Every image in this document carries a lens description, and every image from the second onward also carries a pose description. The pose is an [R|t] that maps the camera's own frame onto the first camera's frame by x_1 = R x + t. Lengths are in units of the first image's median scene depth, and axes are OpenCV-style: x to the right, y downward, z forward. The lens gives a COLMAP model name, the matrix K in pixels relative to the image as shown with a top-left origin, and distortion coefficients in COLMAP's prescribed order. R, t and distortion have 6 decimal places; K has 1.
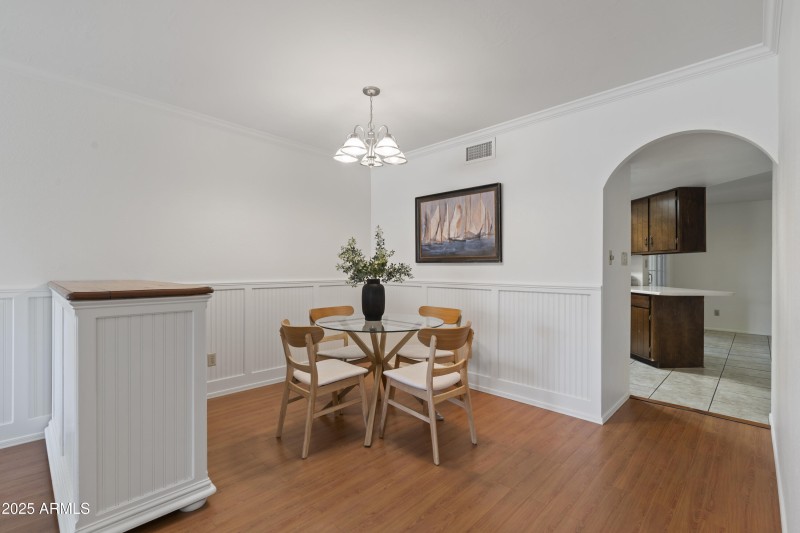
lens RADIAL K [[370.2, 0, 395.7], [0, 370.2, 262.7], [0, 0, 1]] dist [0.000259, 0.000970]
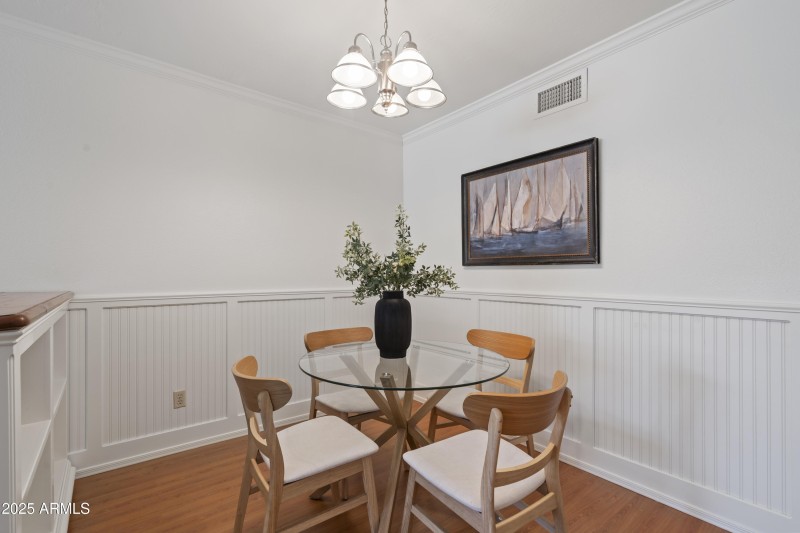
lens RADIAL K [[370.2, 0, 397.3], [0, 370.2, 269.1], [0, 0, 1]] dist [0.000259, 0.000970]
pose [[0.991977, -0.004364, -0.126340, 0.025360], [0.004761, 0.999985, 0.002844, 0.005210], [0.126325, -0.003423, 0.991983, 0.357210]]
